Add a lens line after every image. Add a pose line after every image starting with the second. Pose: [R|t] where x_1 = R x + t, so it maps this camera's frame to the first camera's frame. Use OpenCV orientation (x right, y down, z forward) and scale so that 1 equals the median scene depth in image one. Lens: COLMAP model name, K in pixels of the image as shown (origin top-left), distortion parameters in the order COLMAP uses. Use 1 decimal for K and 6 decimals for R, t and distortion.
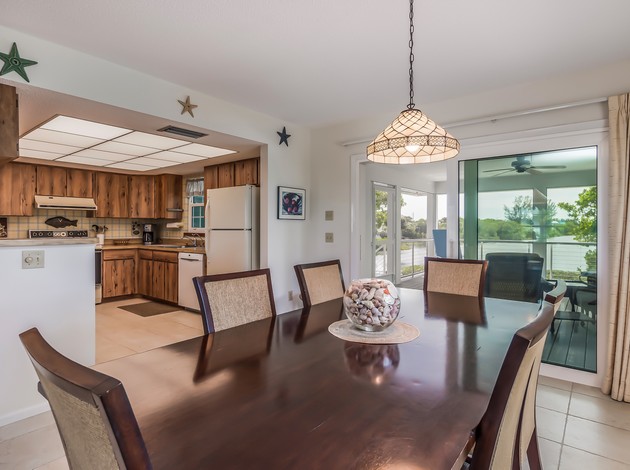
lens RADIAL K [[349.2, 0, 306.6], [0, 349.2, 227.8], [0, 0, 1]] dist [0.000604, 0.000363]
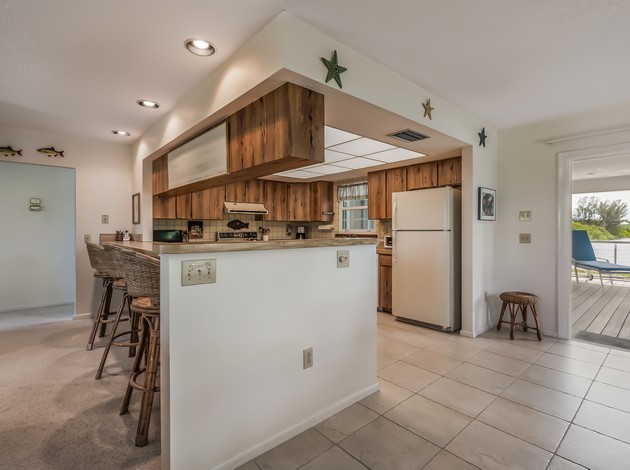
lens RADIAL K [[307.2, 0, 309.6], [0, 307.2, 232.4], [0, 0, 1]] dist [0.009251, -0.000507]
pose [[0.986427, -0.002761, -0.164178, -0.302791], [0.004069, 0.999963, 0.007629, 0.001784], [0.164151, -0.008193, 0.986401, 0.032471]]
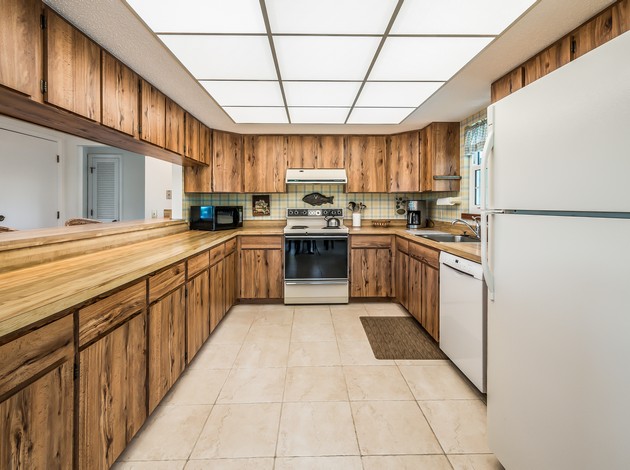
lens RADIAL K [[307.2, 0, 323.2], [0, 307.2, 203.5], [0, 0, 1]] dist [0.009251, -0.000507]
pose [[0.669118, -0.003562, -0.743148, -0.120223], [0.002389, 0.999994, -0.002643, -0.002941], [0.743153, -0.000007, 0.669122, 0.497595]]
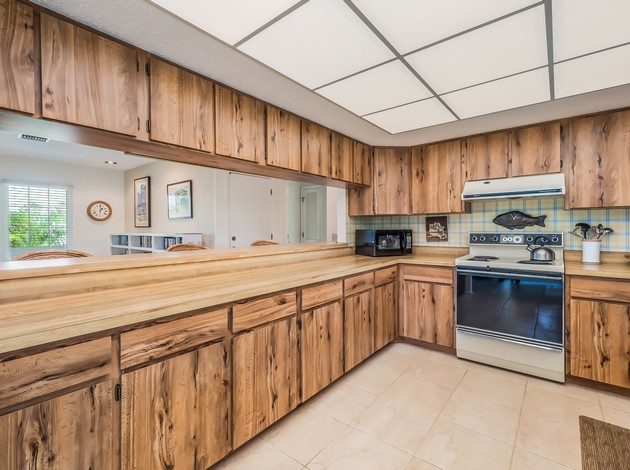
lens RADIAL K [[307.2, 0, 318.0], [0, 307.2, 227.7], [0, 0, 1]] dist [0.009251, -0.000507]
pose [[0.029266, -0.000688, -0.999571, -0.164652], [0.005638, 0.999984, -0.000523, -0.003976], [0.999556, -0.005620, 0.029270, 0.633390]]
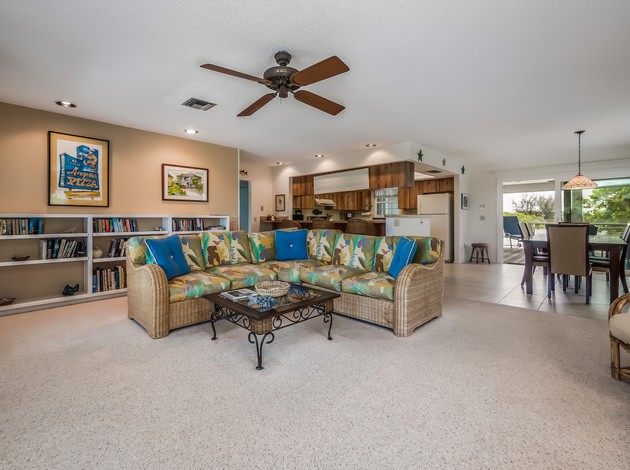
lens RADIAL K [[307.2, 0, 299.3], [0, 307.2, 219.1], [0, 0, 1]] dist [0.009251, -0.000507]
pose [[0.997017, -0.006411, -0.076915, -0.677513], [0.005928, 0.999961, -0.006510, 0.032478], [0.076953, 0.006035, 0.997016, -0.700206]]
